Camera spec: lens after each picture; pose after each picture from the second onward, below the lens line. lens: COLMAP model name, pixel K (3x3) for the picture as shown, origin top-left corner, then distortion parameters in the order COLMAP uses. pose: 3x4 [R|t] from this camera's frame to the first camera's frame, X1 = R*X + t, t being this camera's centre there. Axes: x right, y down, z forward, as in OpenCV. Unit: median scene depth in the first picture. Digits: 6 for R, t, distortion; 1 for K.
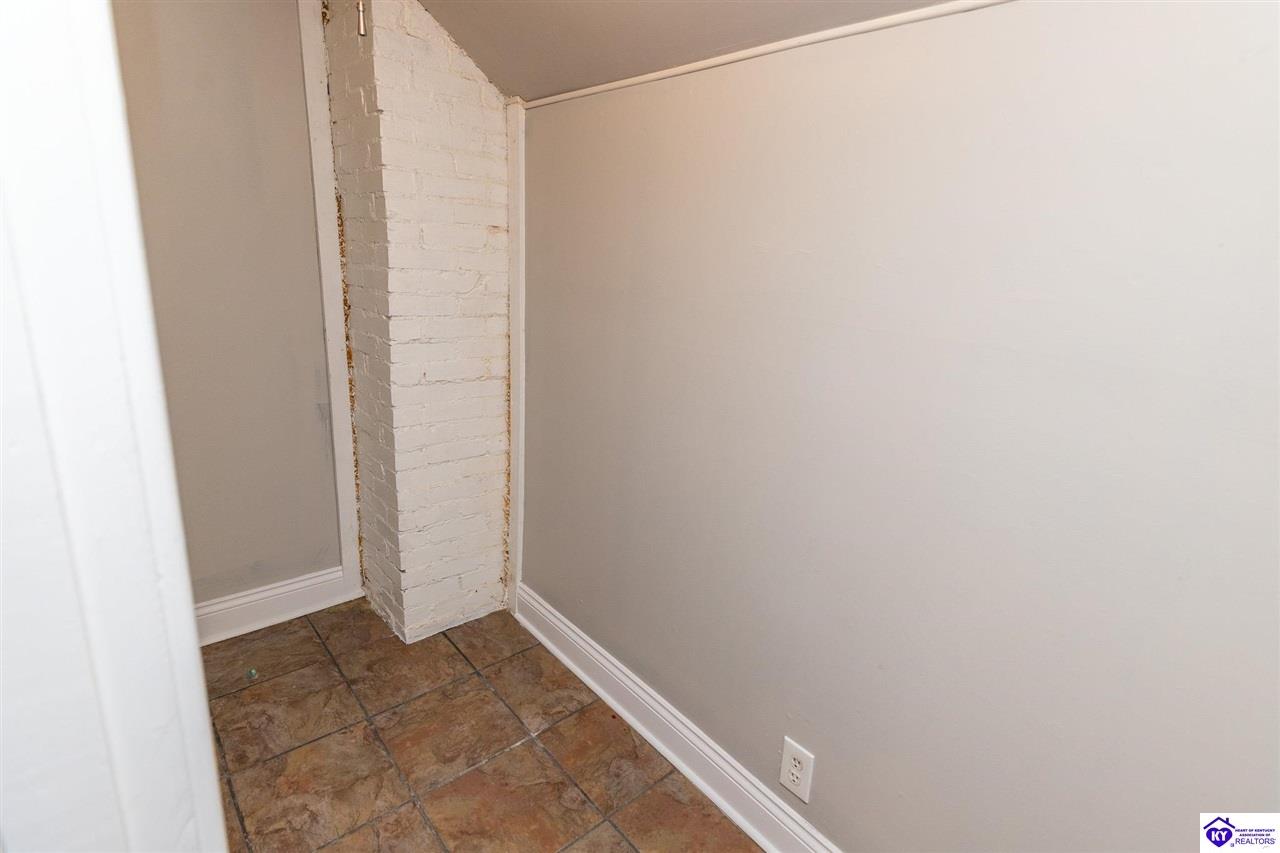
lens RADIAL K [[617.7, 0, 647.1], [0, 617.7, 422.7], [0, 0, 1]] dist [-0.000149, 0.002177]
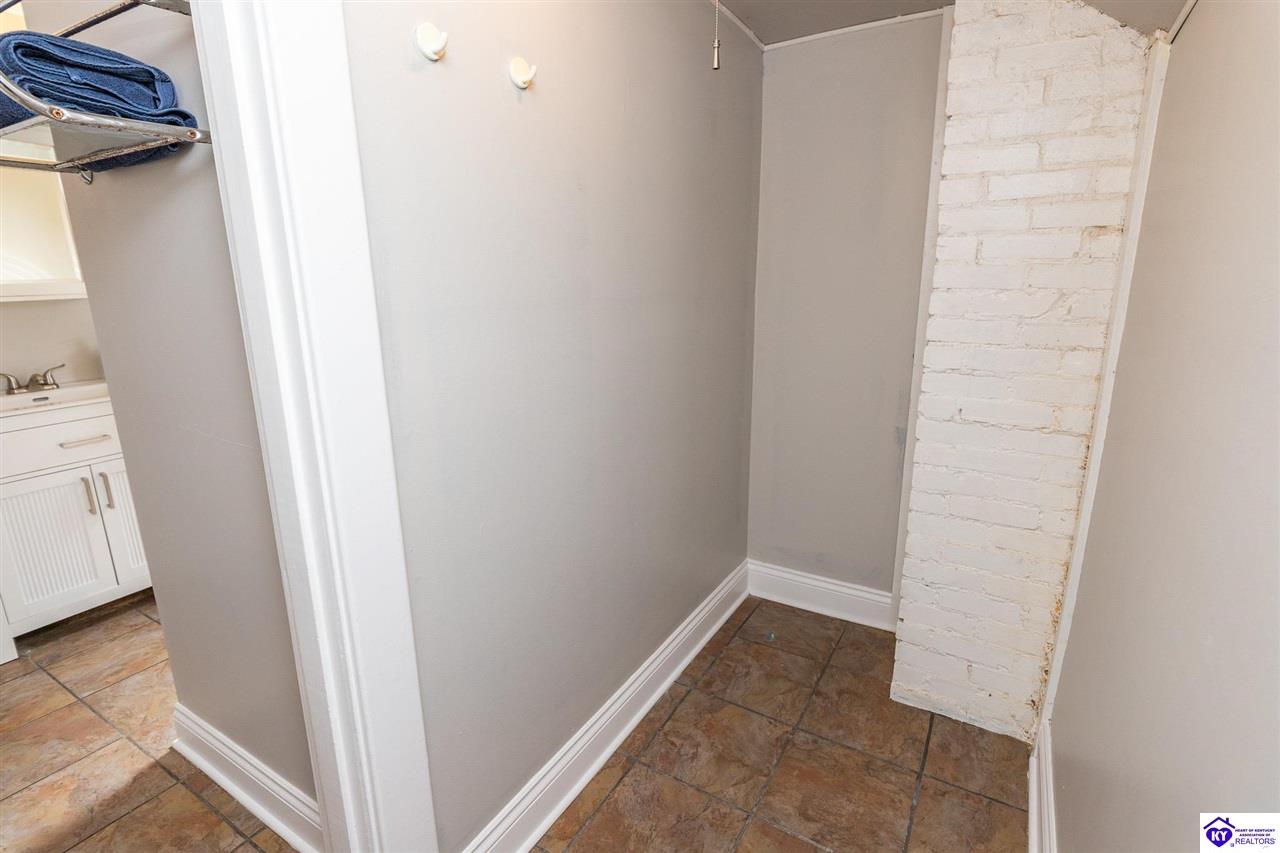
lens RADIAL K [[617.7, 0, 647.1], [0, 617.7, 422.7], [0, 0, 1]] dist [-0.000149, 0.002177]
pose [[0.297306, 0.164702, -0.940469, 0.327844], [-0.224023, 0.969545, 0.098974, -0.050803], [0.928129, 0.181261, 0.325149, 0.330056]]
